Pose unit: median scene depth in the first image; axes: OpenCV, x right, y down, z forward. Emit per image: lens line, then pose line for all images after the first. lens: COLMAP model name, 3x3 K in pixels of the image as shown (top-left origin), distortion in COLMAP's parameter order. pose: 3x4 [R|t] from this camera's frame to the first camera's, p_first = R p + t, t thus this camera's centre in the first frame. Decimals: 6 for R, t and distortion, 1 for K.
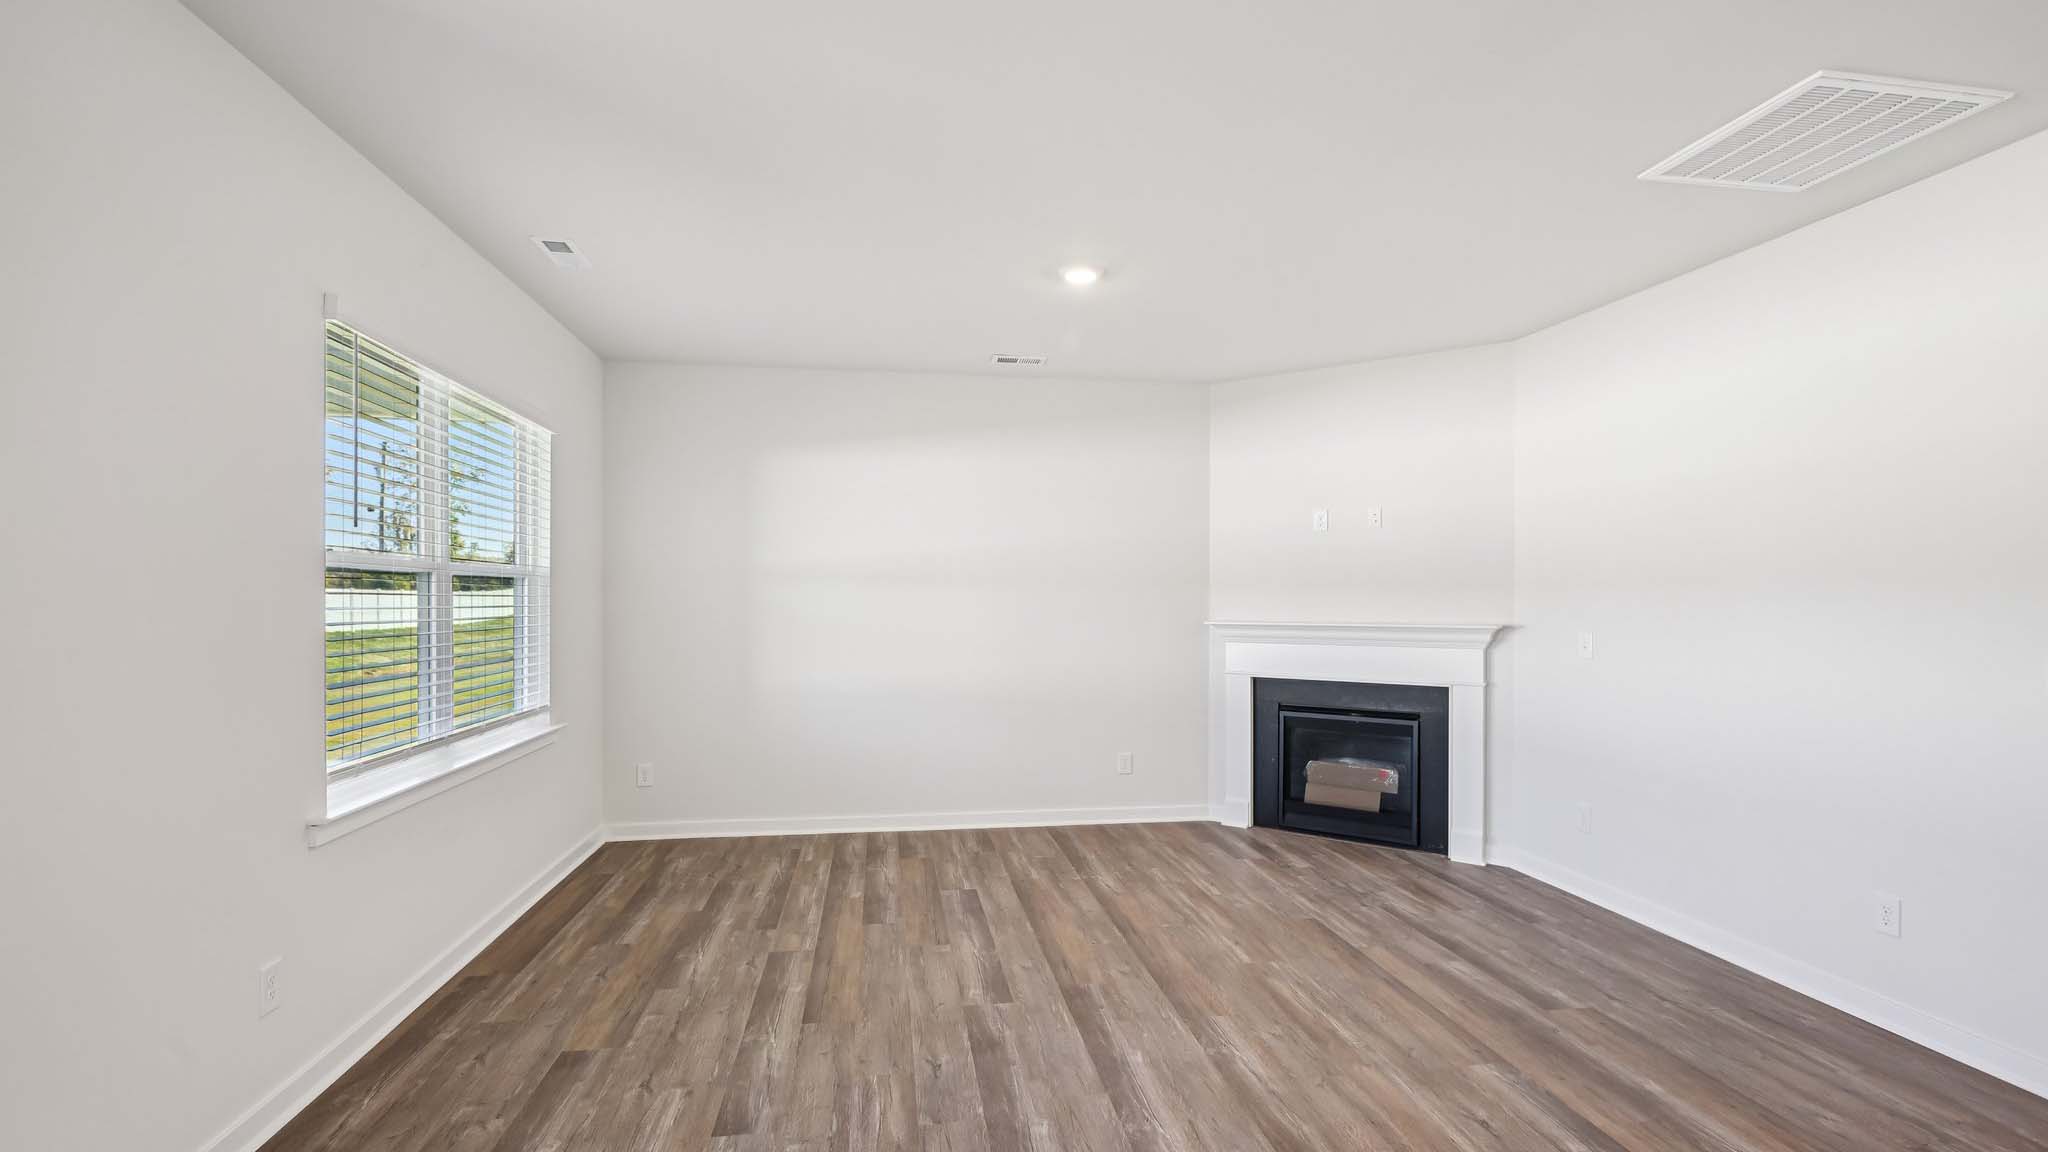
lens RADIAL K [[935.2, 0, 1025.3], [0, 935.2, 587.5], [0, 0, 1]] dist [0.000182, 0.000301]
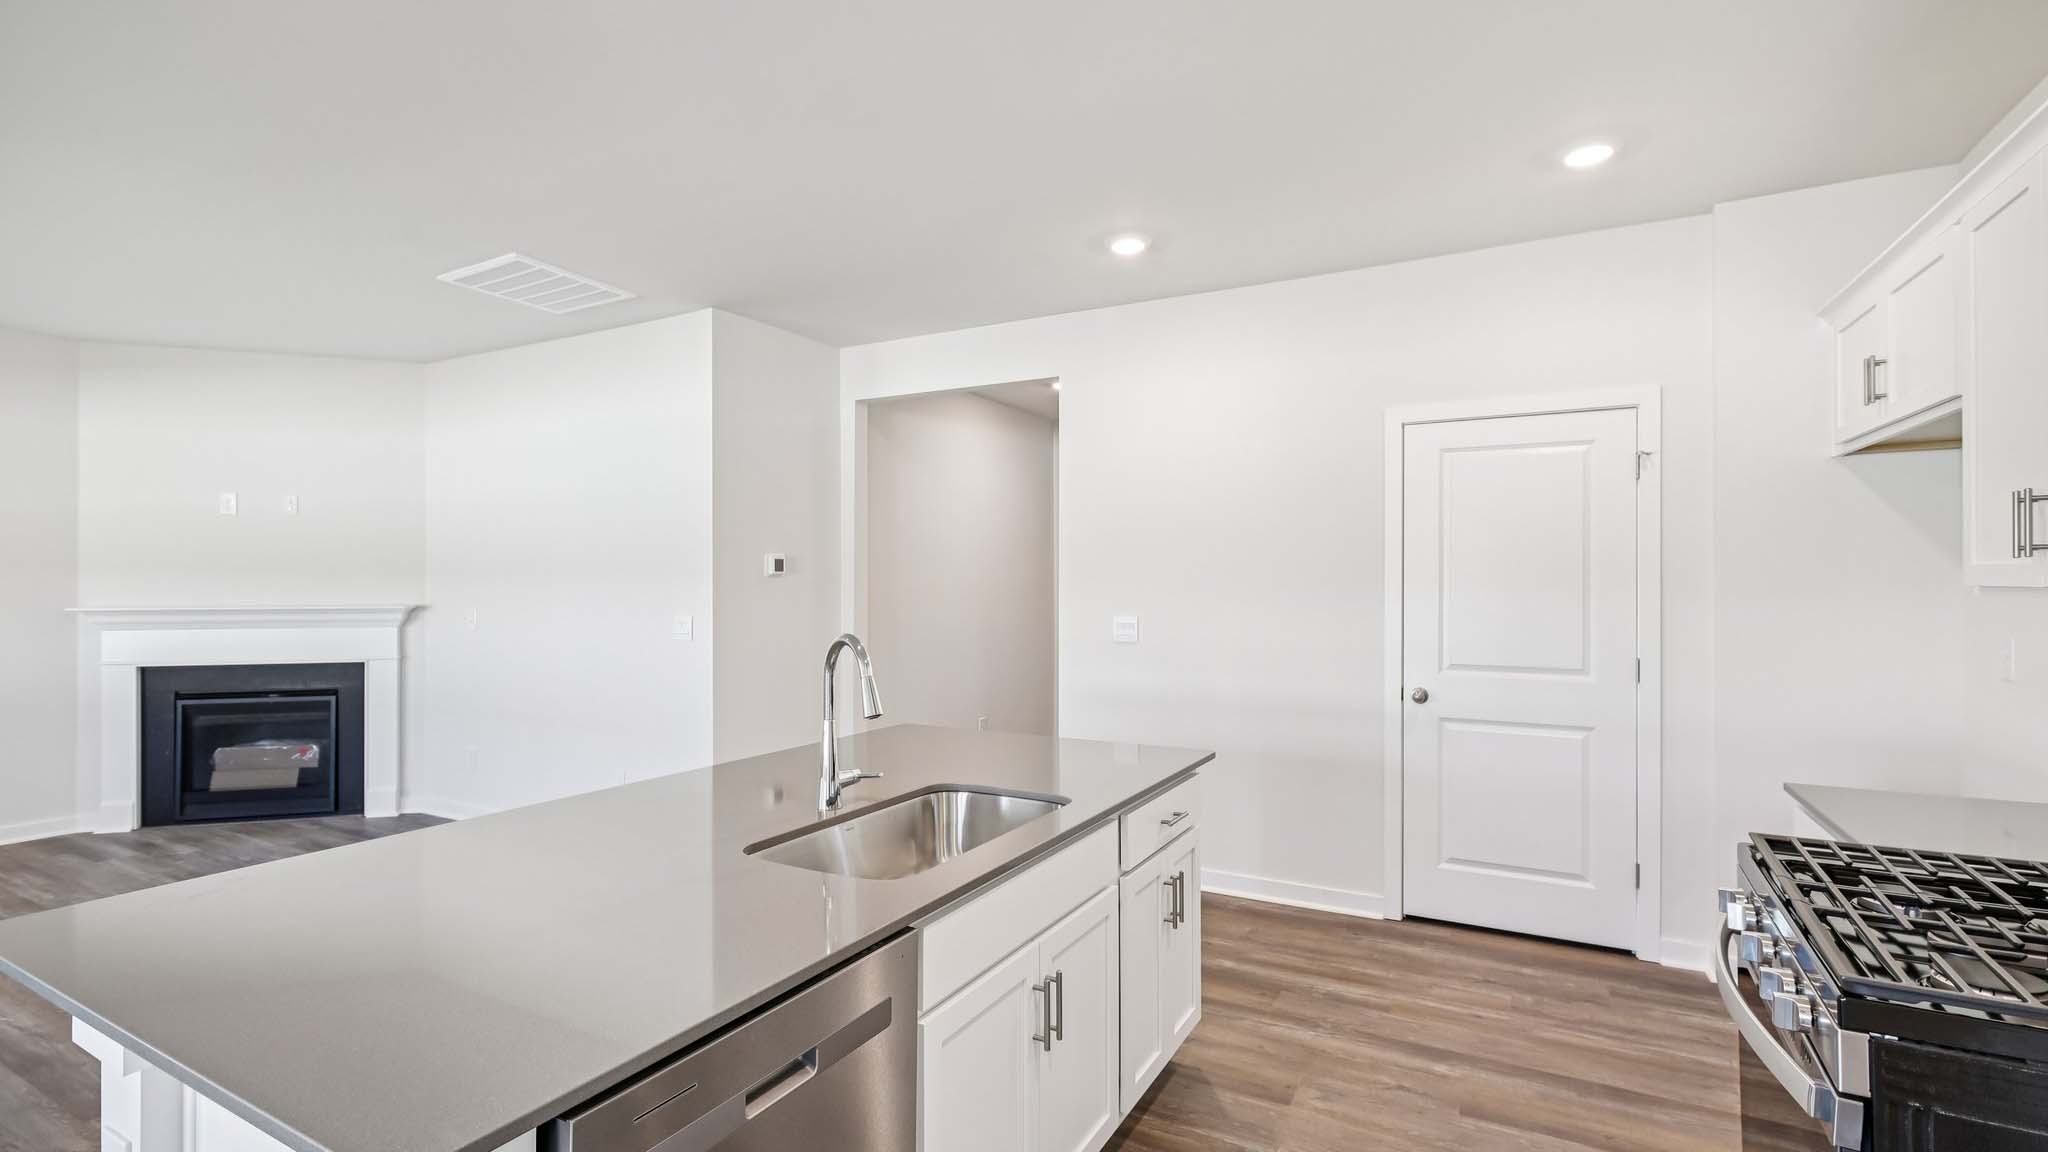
lens RADIAL K [[935.2, 0, 1019.3], [0, 935.2, 573.7], [0, 0, 1]] dist [0.000182, 0.000301]
pose [[0.616152, 0.005346, 0.787609, 0.053042], [-0.008176, 0.999967, -0.000391, -0.004353], [-0.787585, -0.006198, 0.616175, -0.285223]]
